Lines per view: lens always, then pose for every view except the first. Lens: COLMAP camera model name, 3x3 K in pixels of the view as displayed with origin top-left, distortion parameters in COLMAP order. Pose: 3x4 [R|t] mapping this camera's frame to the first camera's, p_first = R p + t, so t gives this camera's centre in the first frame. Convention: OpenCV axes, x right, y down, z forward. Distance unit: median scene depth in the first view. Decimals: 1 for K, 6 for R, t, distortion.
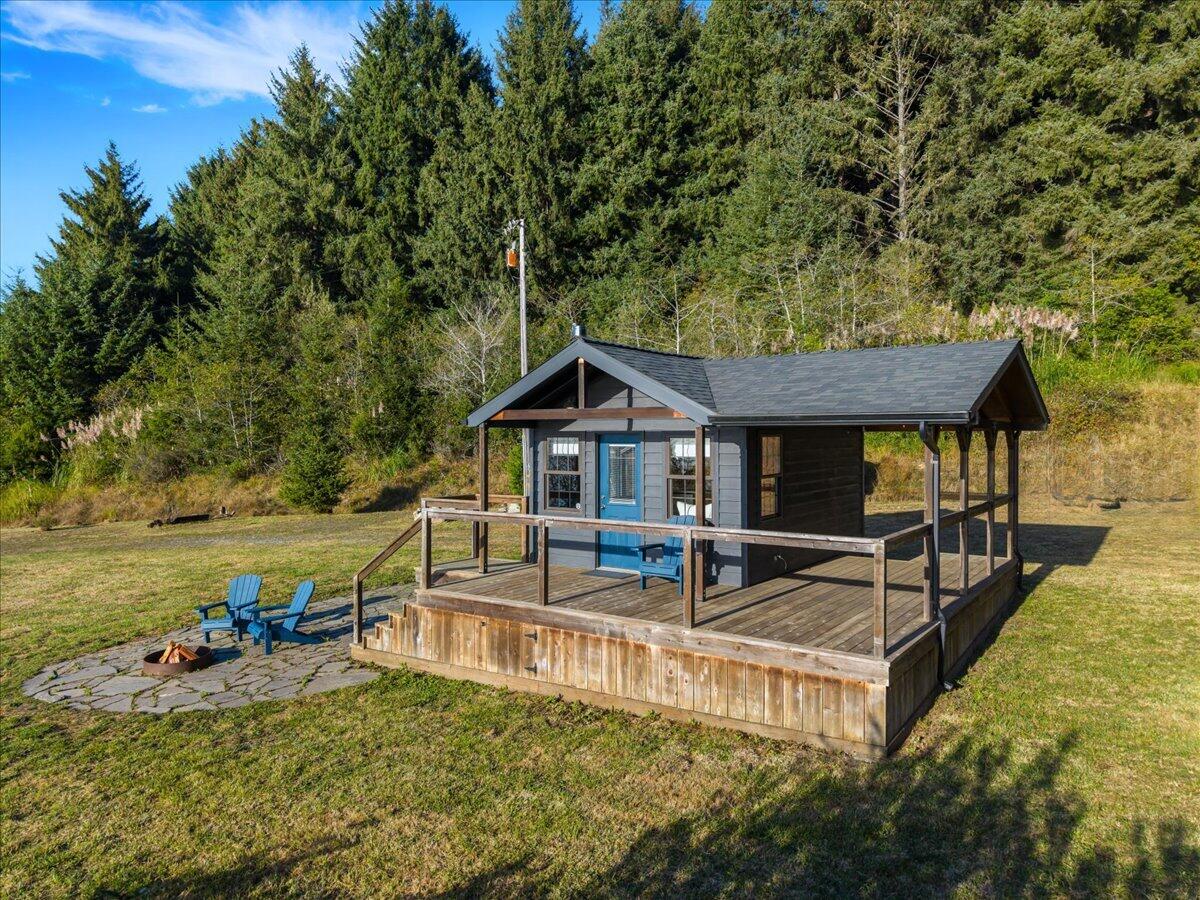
lens RADIAL K [[817.5, 0, 600.1], [0, 817.5, 447.6], [0, 0, 1]] dist [0.025250, -0.027024]
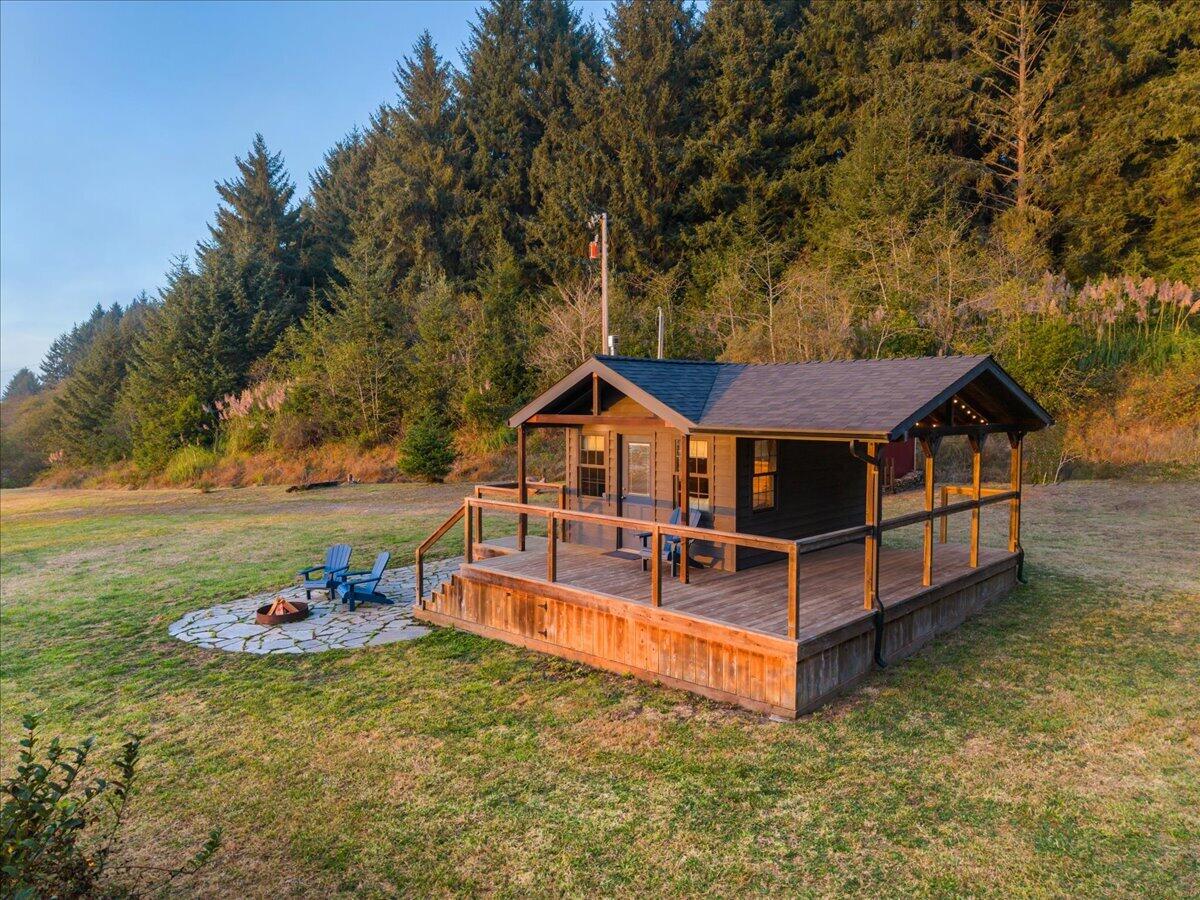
lens RADIAL K [[817.5, 0, 599.8], [0, 817.5, 448.0], [0, 0, 1]] dist [0.025250, -0.027024]
pose [[0.987910, 0.011001, -0.154635, 0.040540], [-0.003999, 0.998955, 0.045521, -0.013461], [0.154974, -0.044352, 0.986922, -0.039268]]
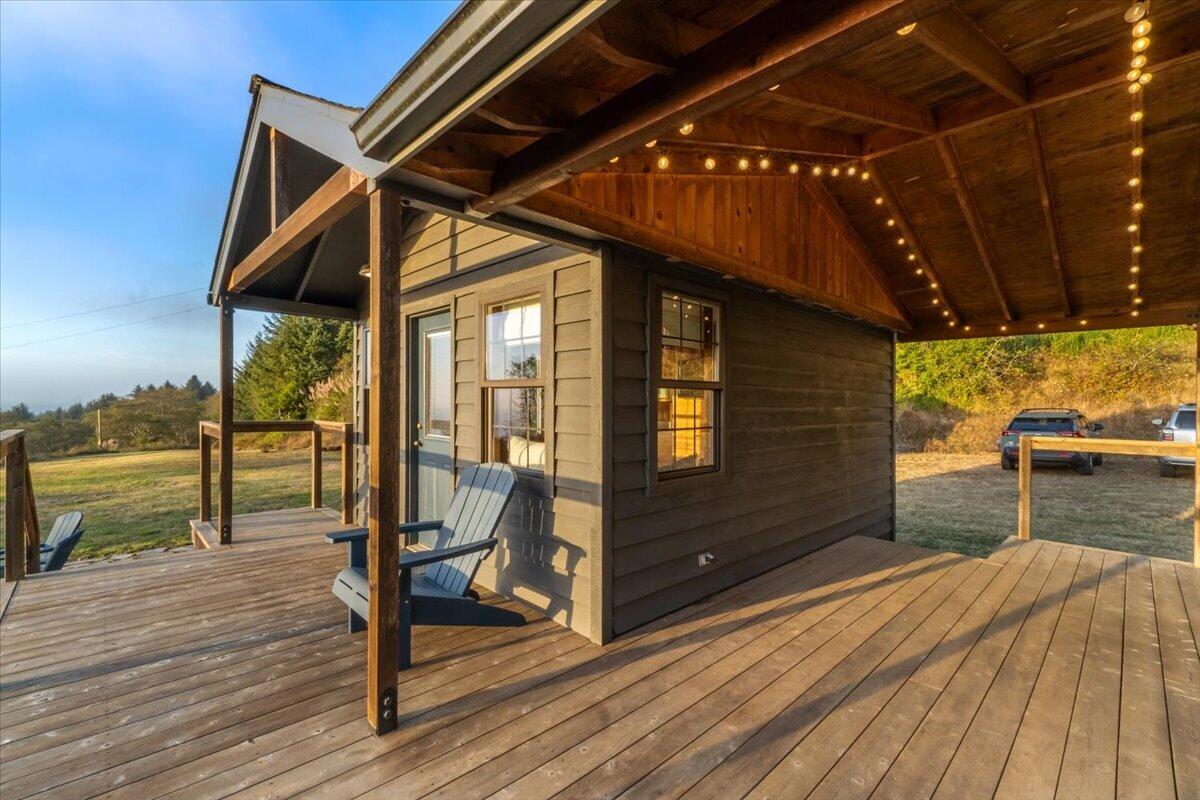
lens RADIAL K [[515.6, 0, 593.5], [0, 515.6, 405.9], [0, 0, 1]] dist [-0.009146, 0.003281]
pose [[0.980820, 0.018967, -0.193992, 0.055105], [-0.021113, 0.999737, -0.008999, 0.012680], [0.193770, 0.012922, 0.980962, 0.182659]]
